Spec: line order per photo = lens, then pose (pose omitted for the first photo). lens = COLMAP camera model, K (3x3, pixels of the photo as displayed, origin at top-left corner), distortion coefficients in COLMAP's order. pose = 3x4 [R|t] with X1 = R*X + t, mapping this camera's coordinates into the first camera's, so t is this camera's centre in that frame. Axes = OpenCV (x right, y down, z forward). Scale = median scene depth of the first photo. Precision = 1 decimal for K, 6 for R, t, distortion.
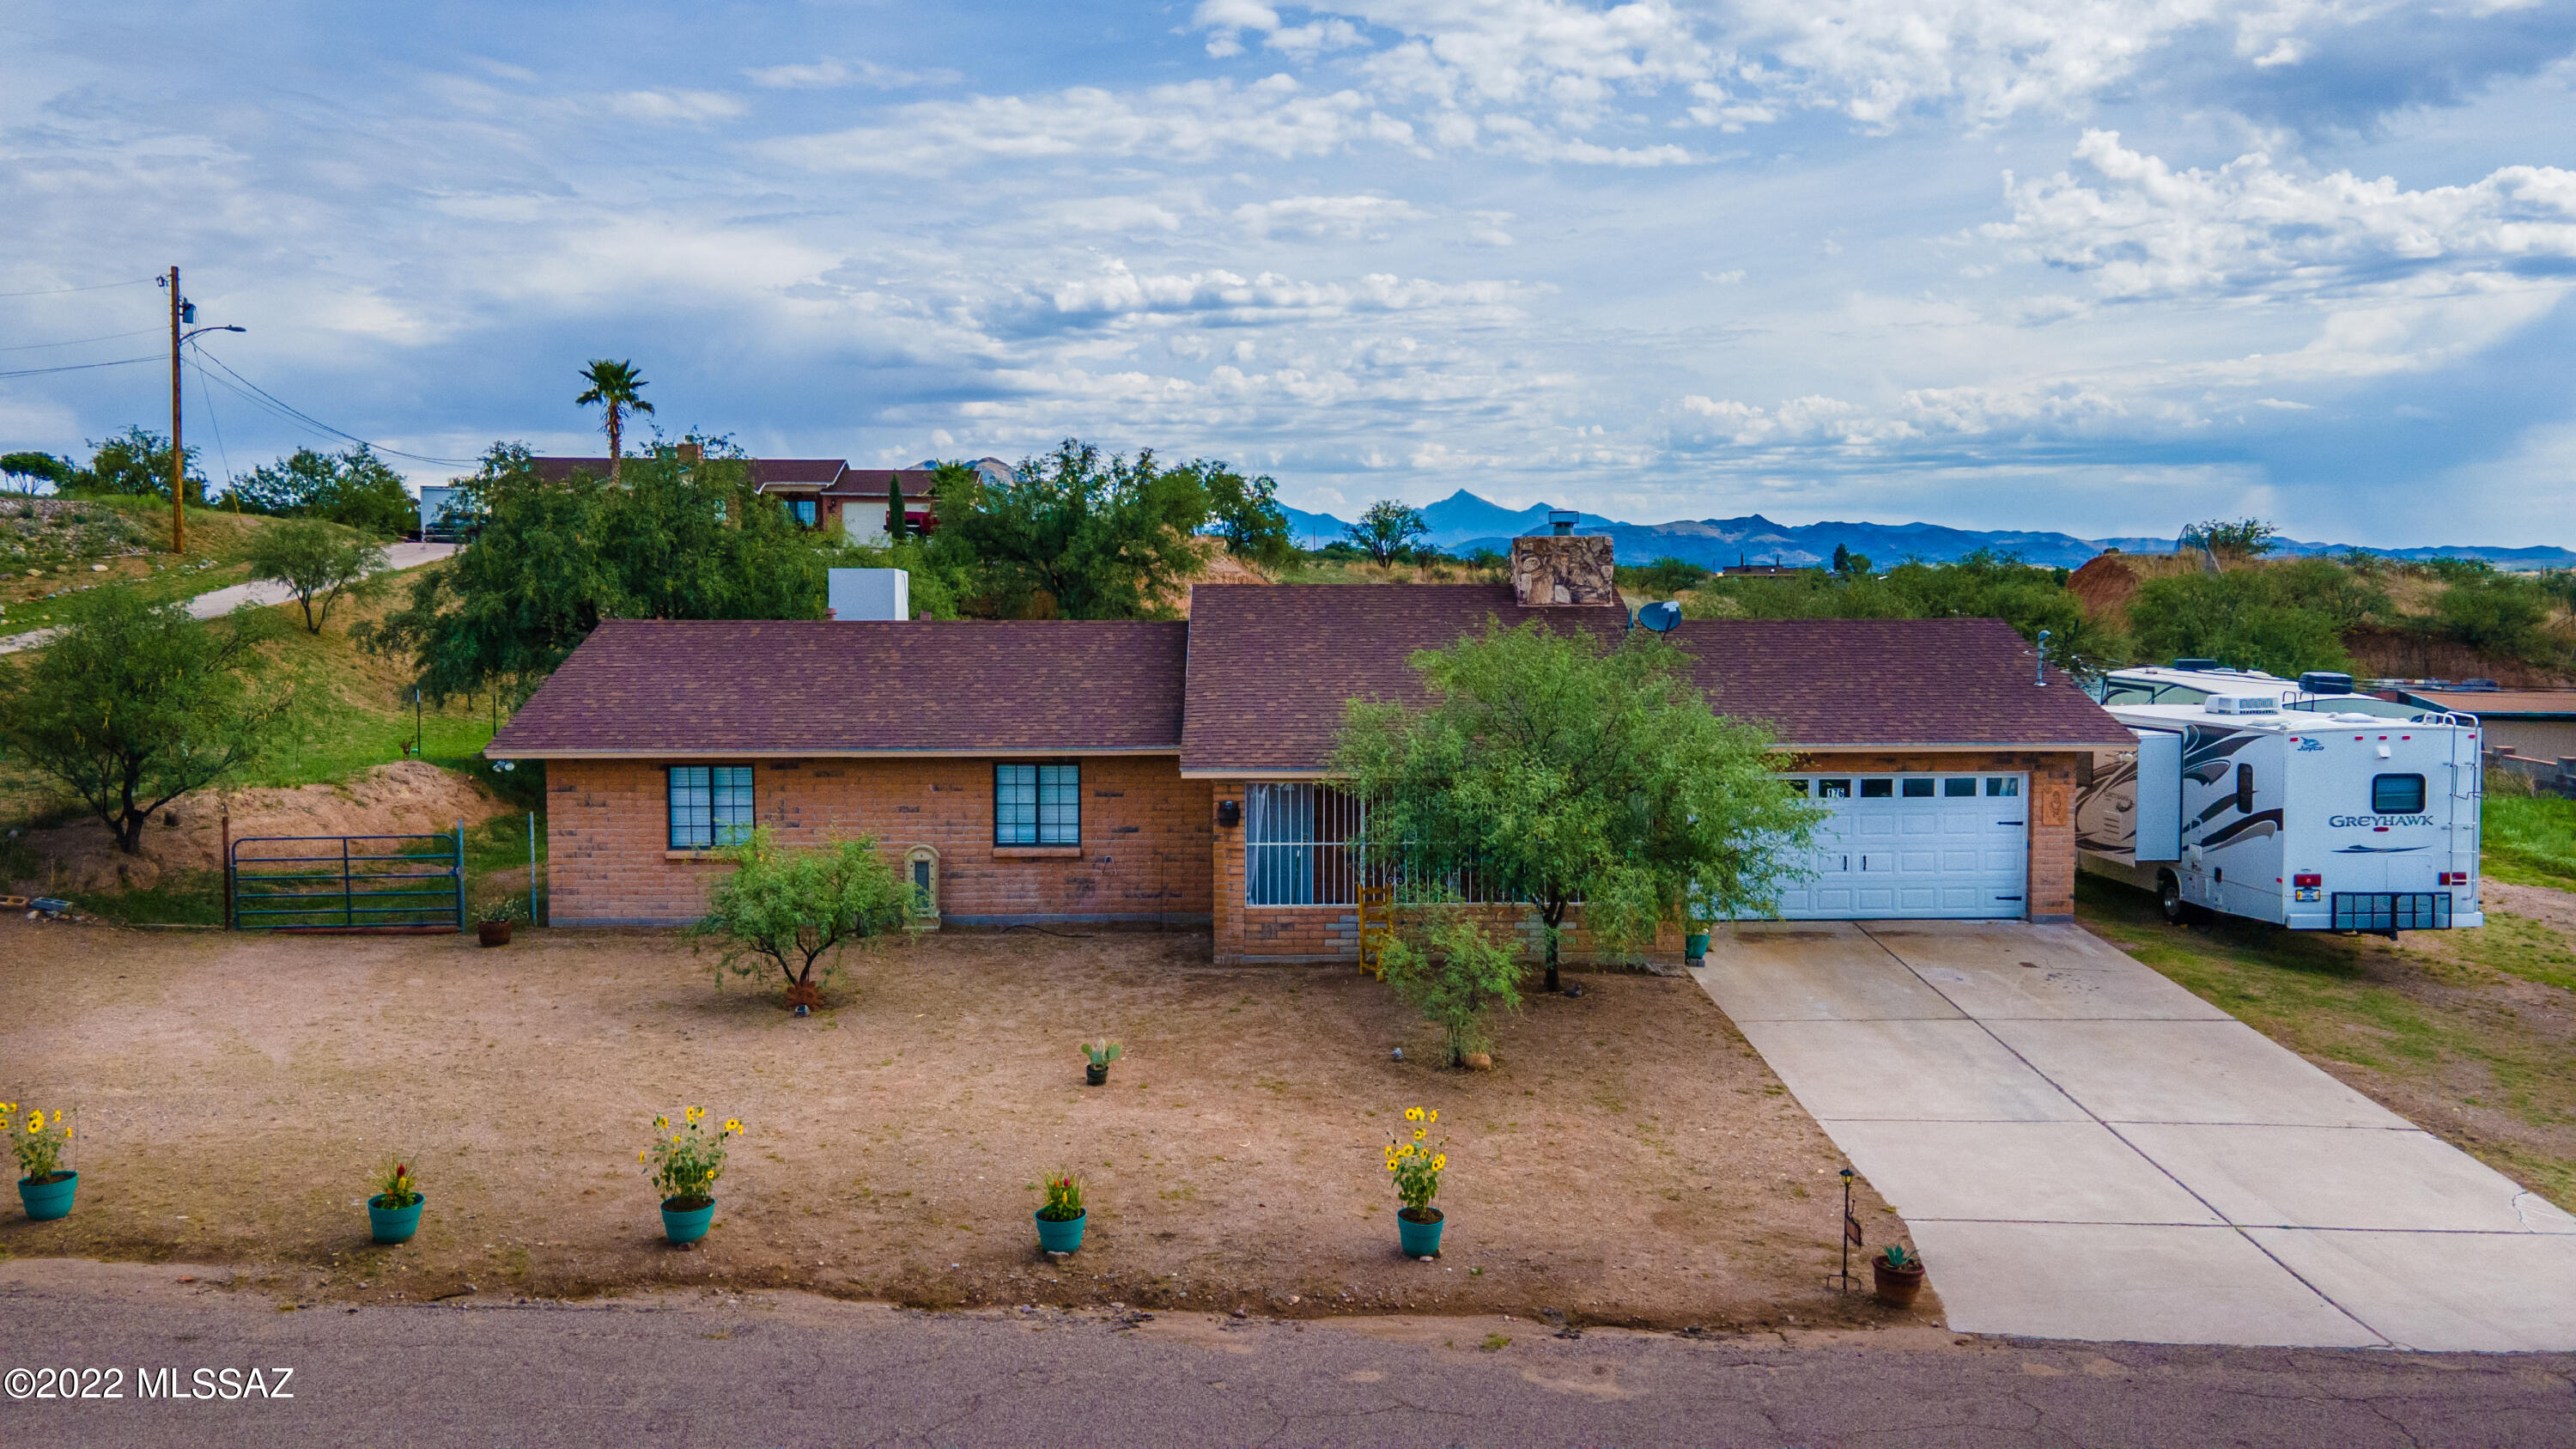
lens RADIAL K [[1872.0, 0, 1297.2], [0, 1872.0, 717.2], [0, 0, 1]] dist [0.023081, 0.035629]
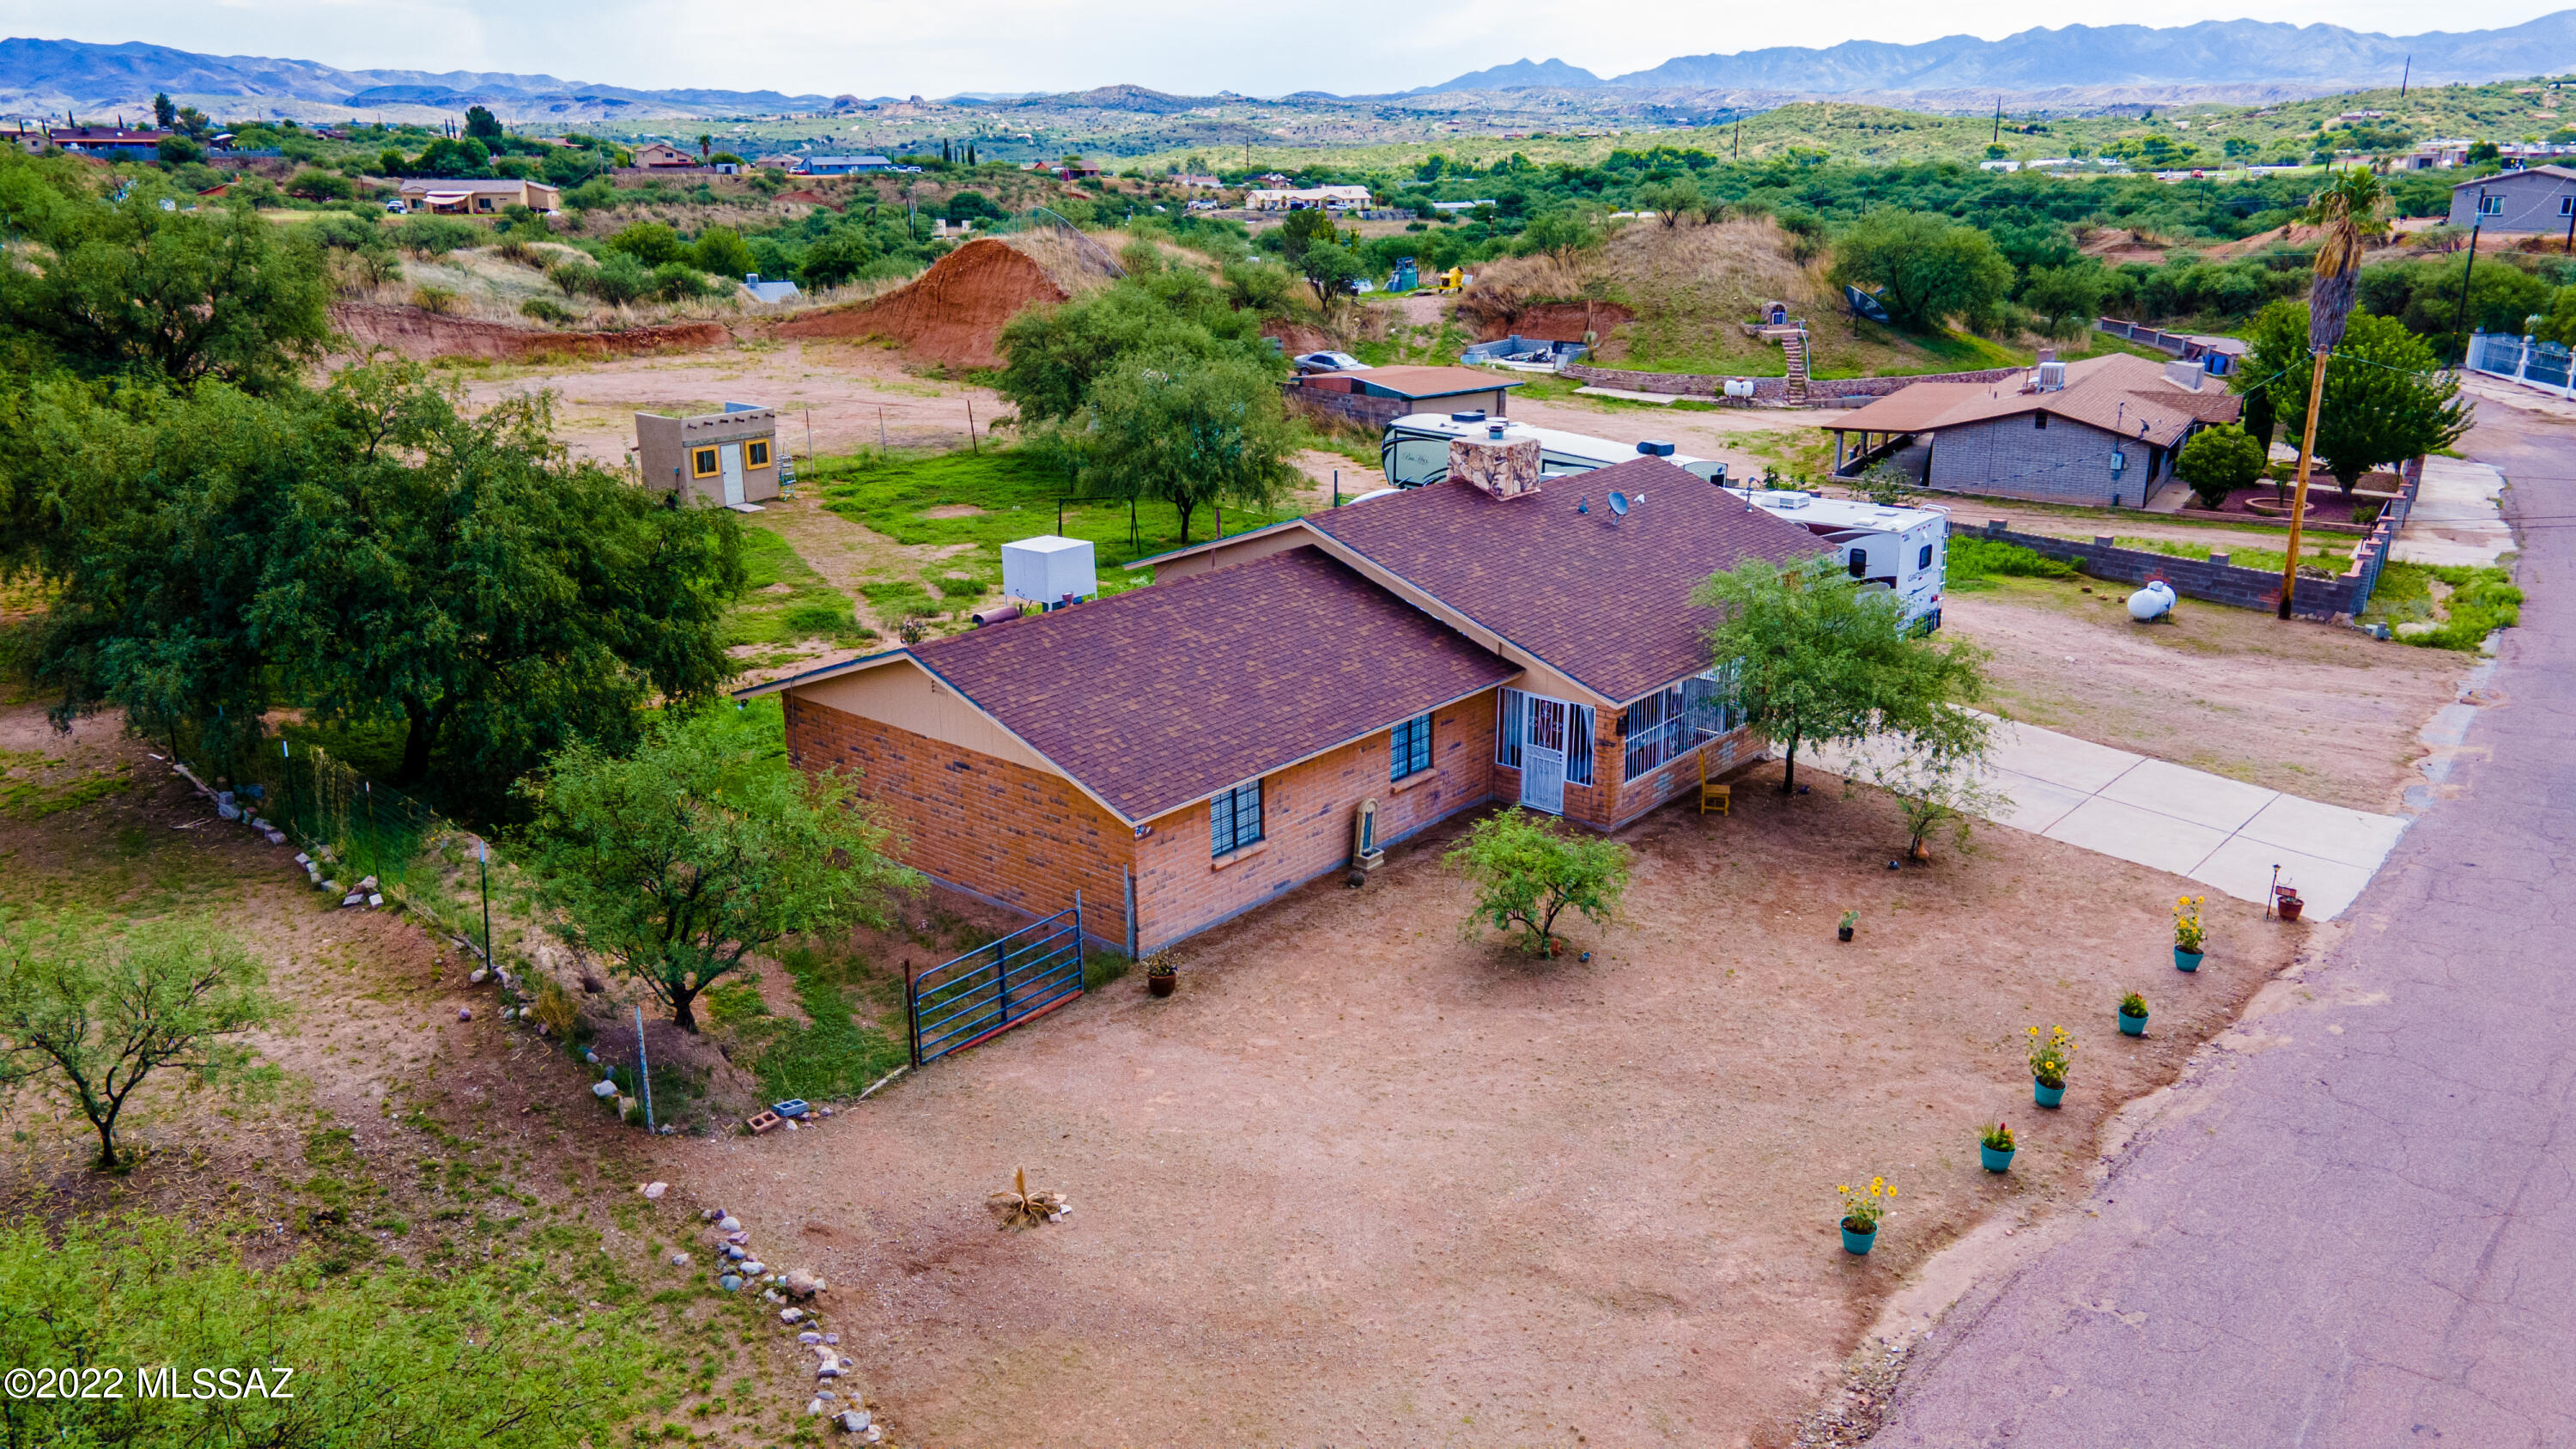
lens RADIAL K [[1872.0, 0, 1286.4], [0, 1872.0, 715.5], [0, 0, 1]] dist [0.023081, 0.035629]
pose [[0.669420, -0.225815, 0.707732, -1.083571], [0.055304, 0.965186, 0.255651, -0.295532], [-0.740822, -0.131998, 0.658604, 0.263343]]
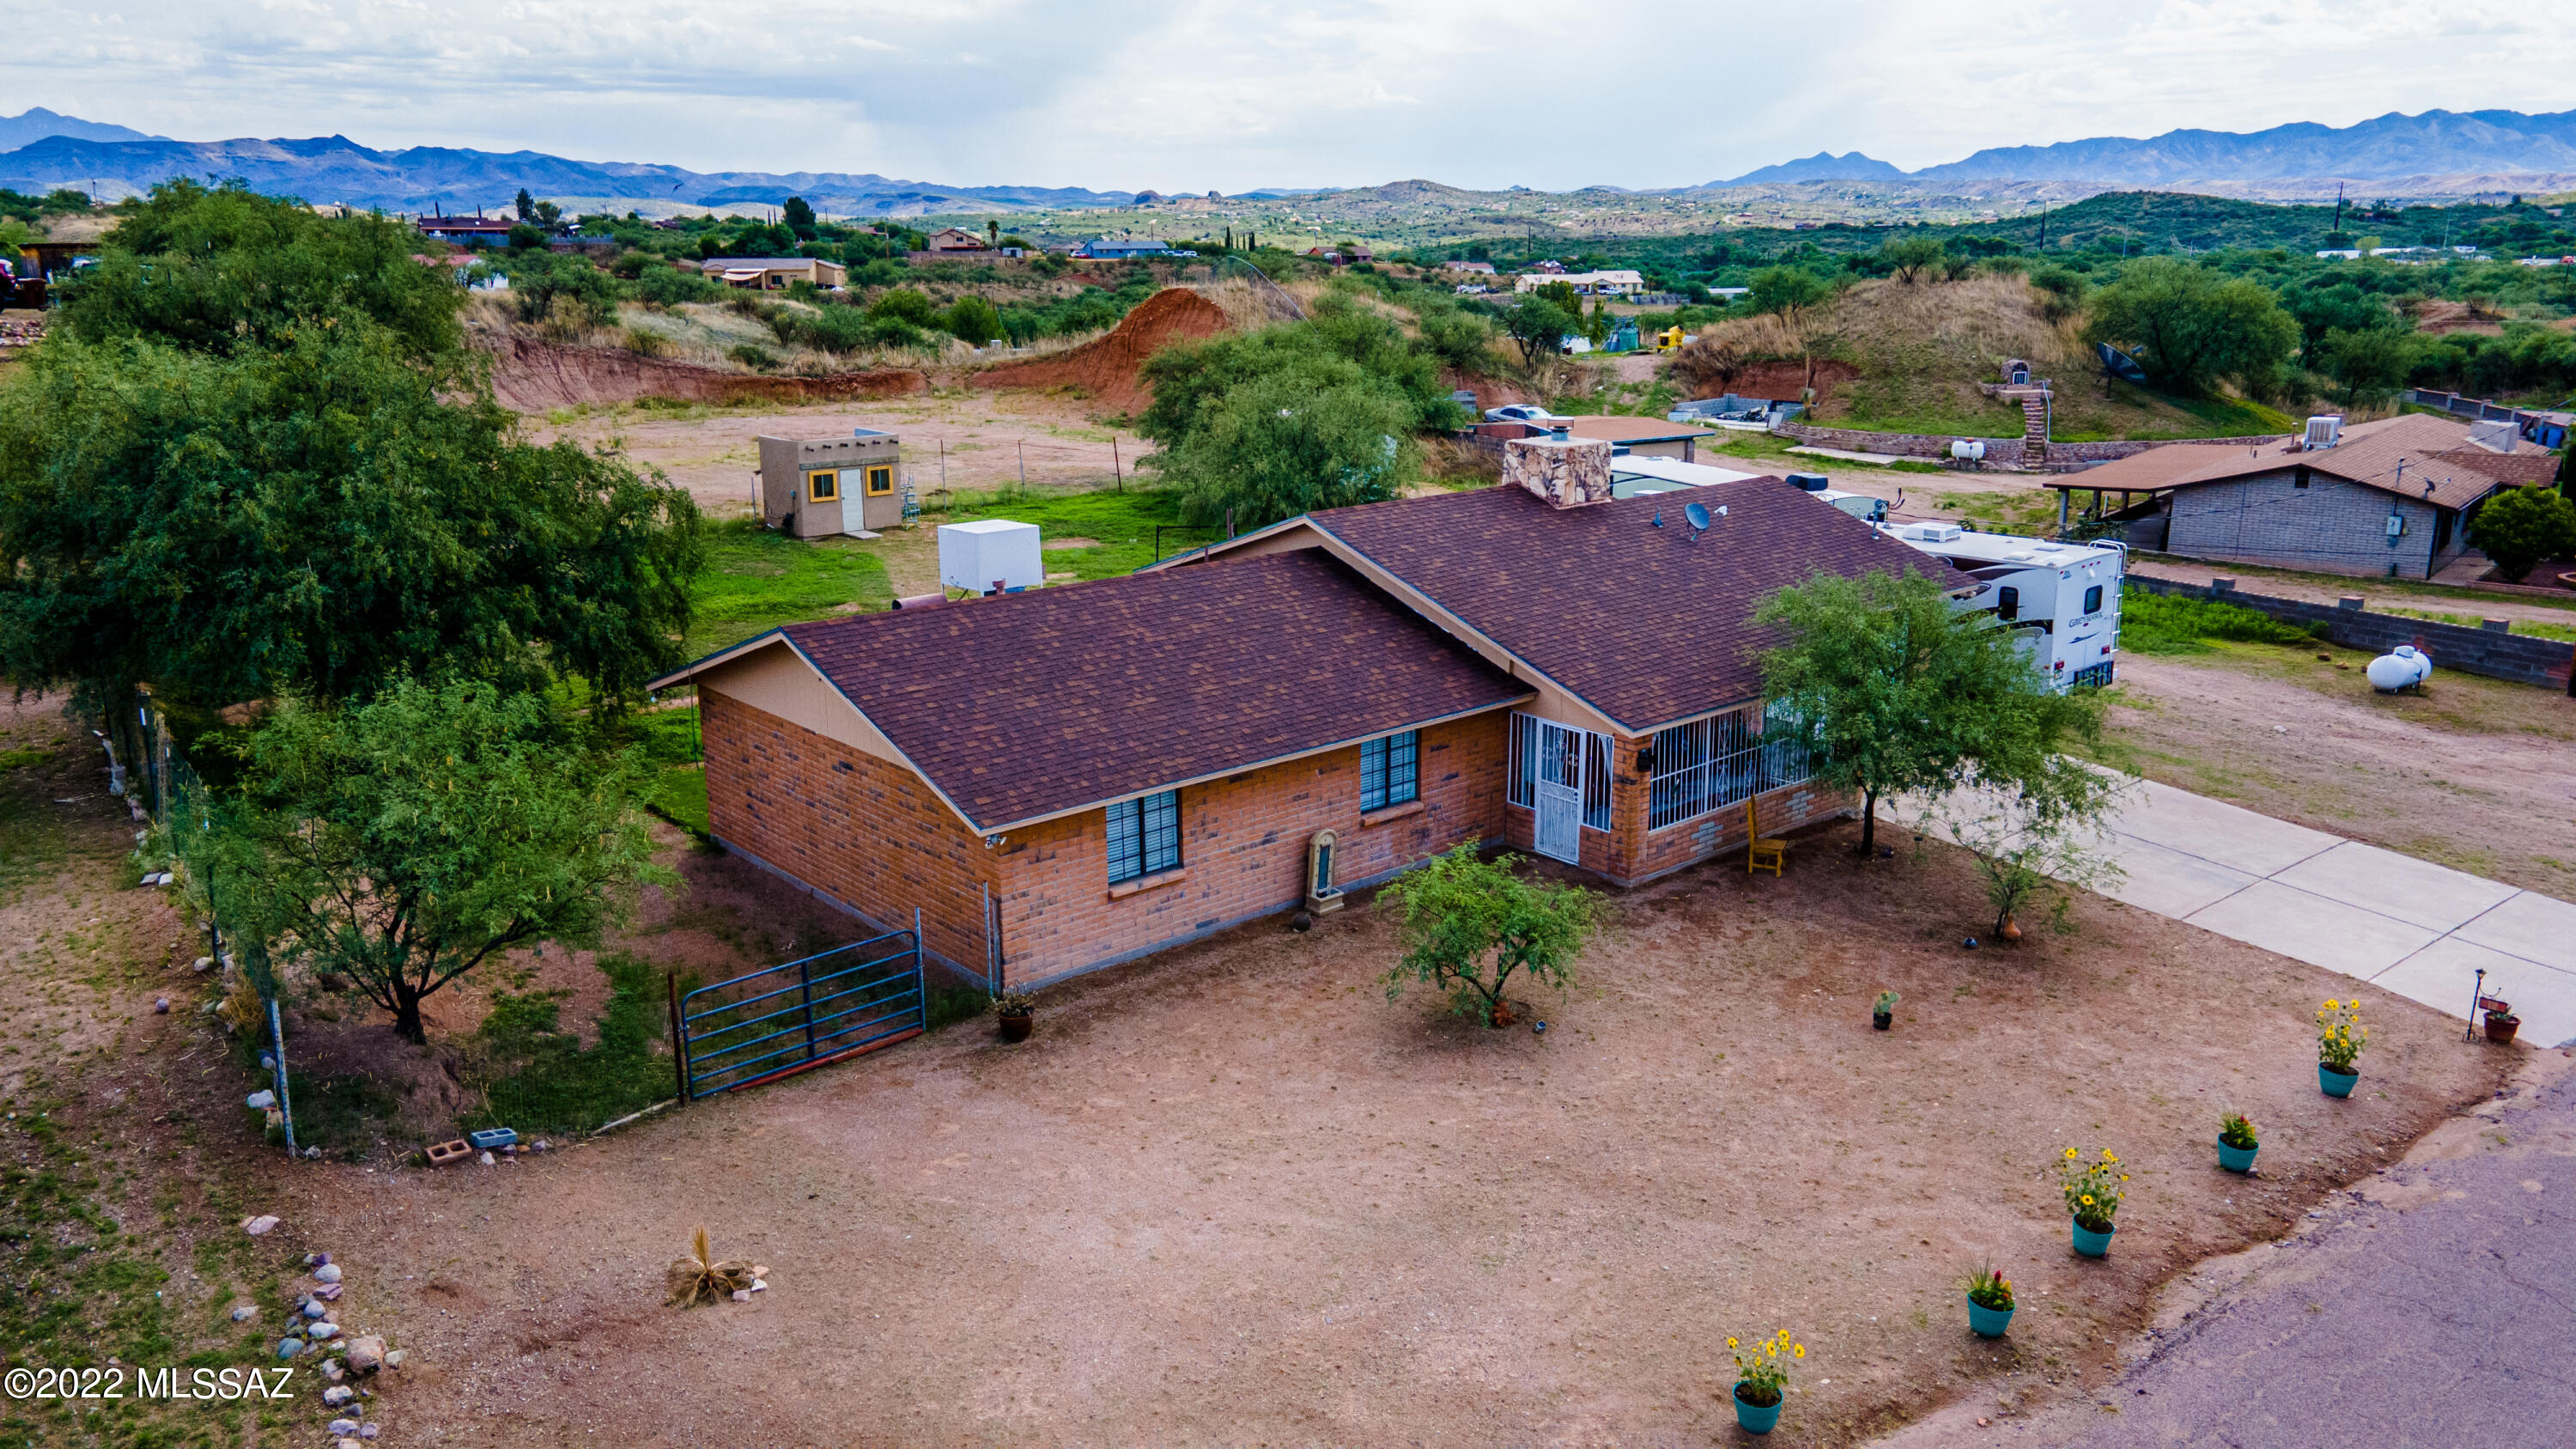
lens RADIAL K [[1872.0, 0, 1286.6], [0, 1872.0, 711.0], [0, 0, 1]] dist [0.023081, 0.035629]
pose [[0.772020, -0.163987, 0.614079, -0.841545], [0.047702, 0.978368, 0.201299, -0.203241], [-0.633806, -0.126114, 0.763142, 0.249229]]
